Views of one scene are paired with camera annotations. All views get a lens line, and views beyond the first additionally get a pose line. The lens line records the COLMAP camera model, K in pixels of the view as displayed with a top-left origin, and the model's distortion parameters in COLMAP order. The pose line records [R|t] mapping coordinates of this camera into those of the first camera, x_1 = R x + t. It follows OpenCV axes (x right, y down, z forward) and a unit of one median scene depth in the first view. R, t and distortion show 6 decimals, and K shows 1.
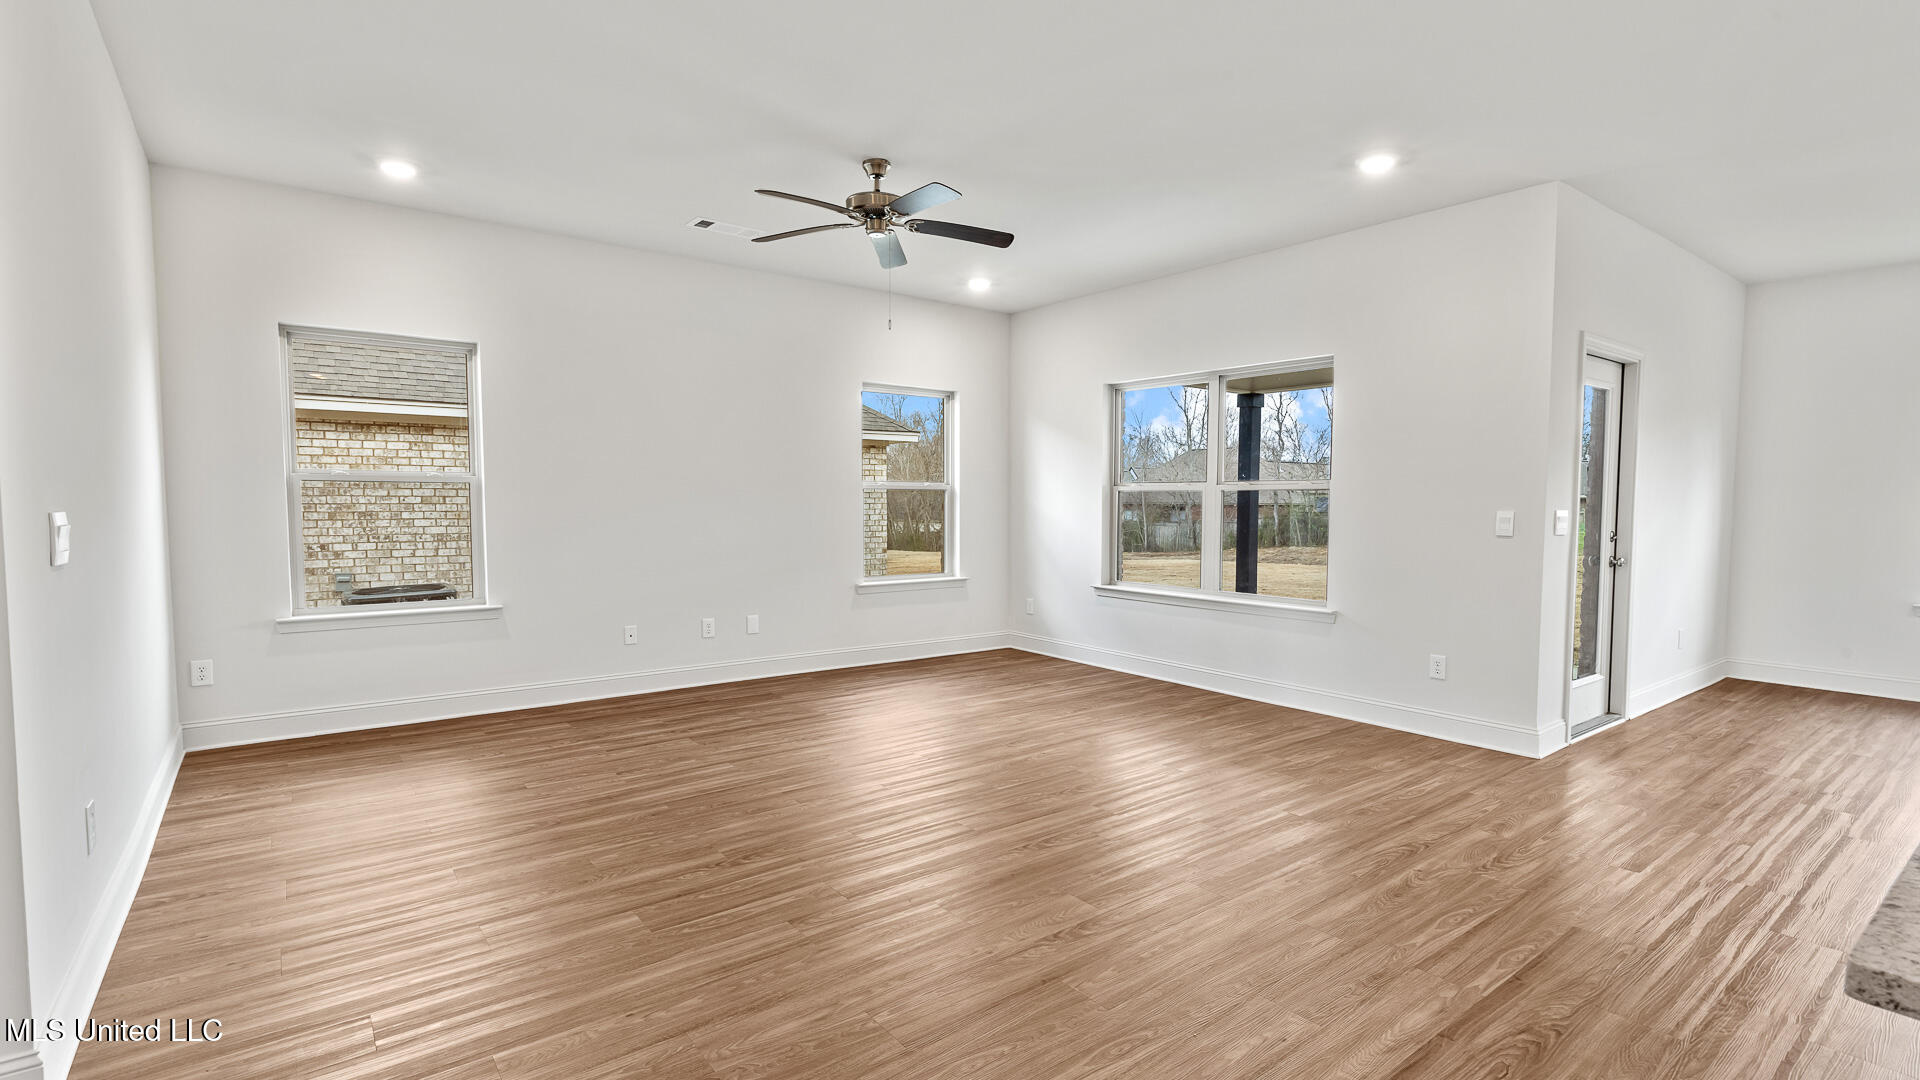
lens RADIAL K [[865.5, 0, 960.0], [0, 865.5, 540.0], [0, 0, 1]] dist [0.000822, 0.000264]
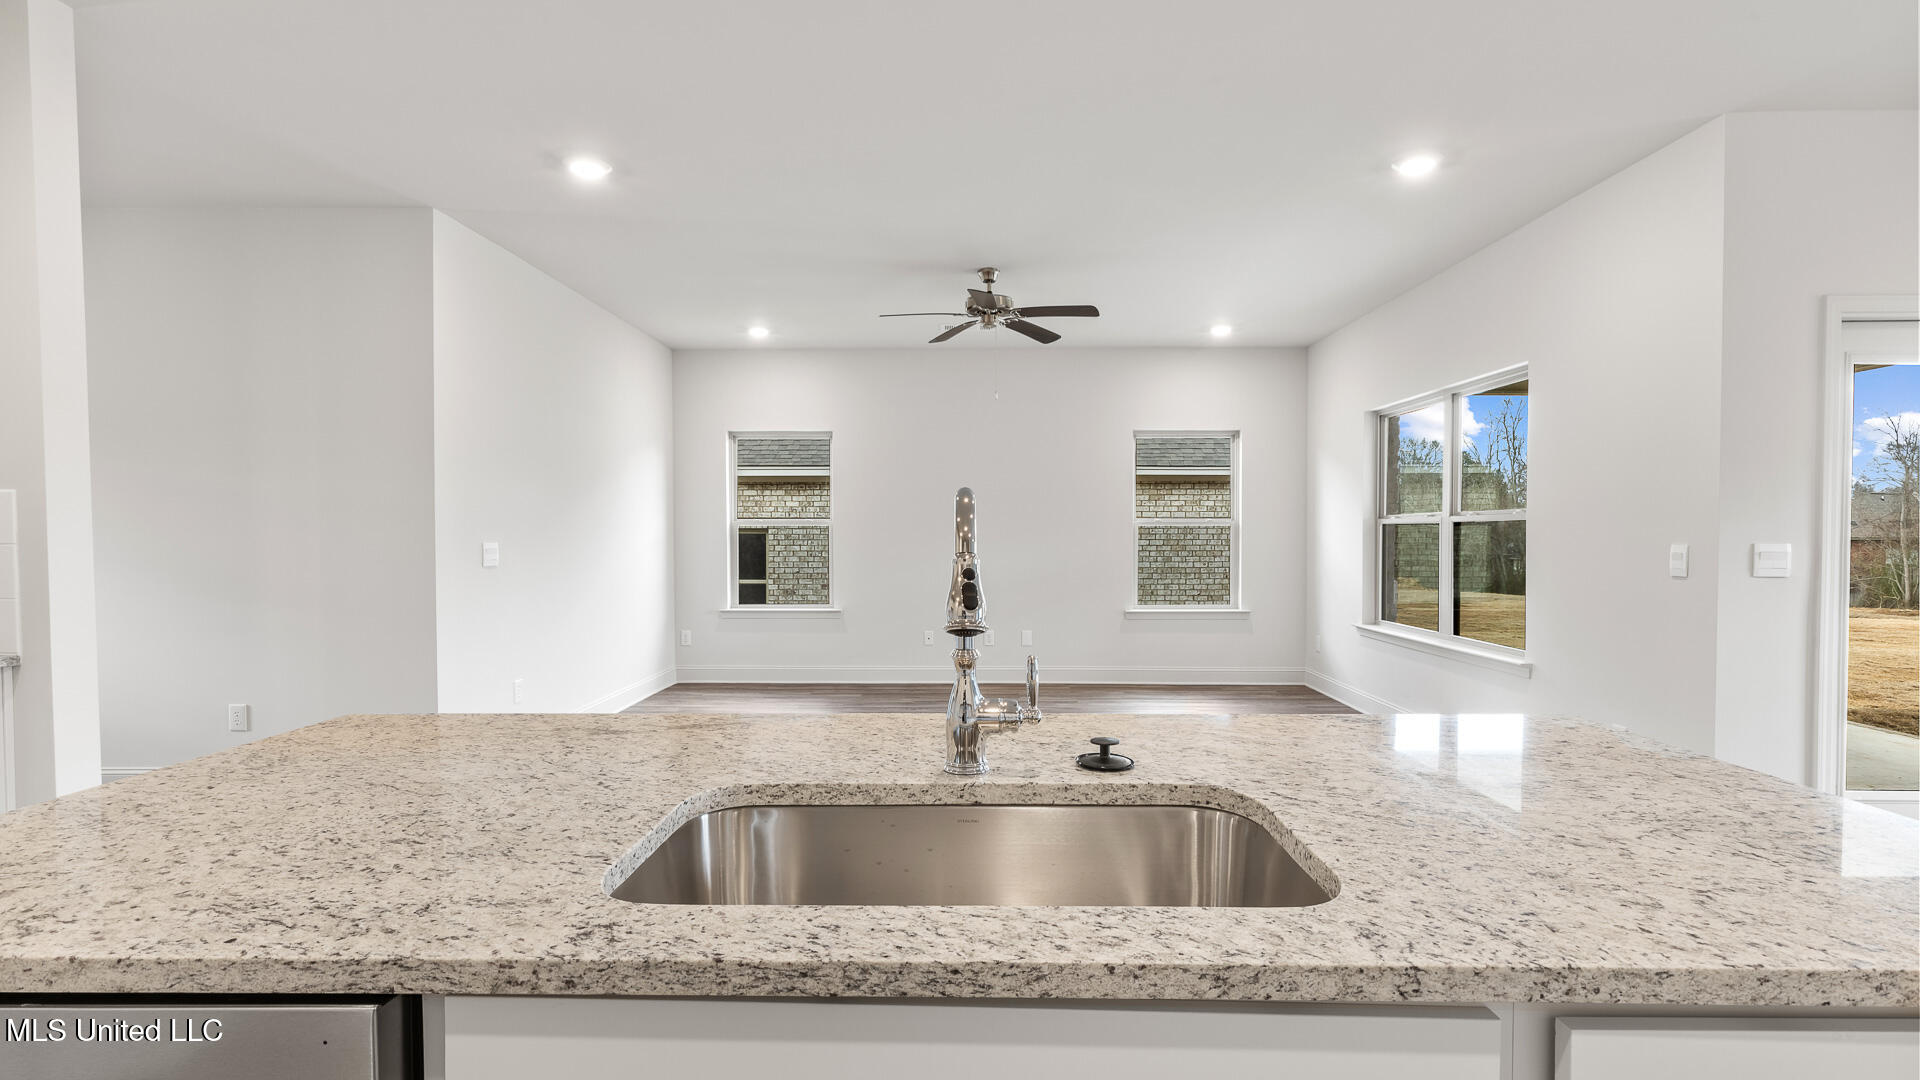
lens RADIAL K [[865.5, 0, 960.0], [0, 865.5, 540.0], [0, 0, 1]] dist [0.000822, 0.000264]
pose [[0.784135, -0.001933, -0.620587, 0.515135], [-0.023706, 0.999172, -0.033065, 0.003006], [0.620137, 0.040639, 0.783440, -0.009028]]
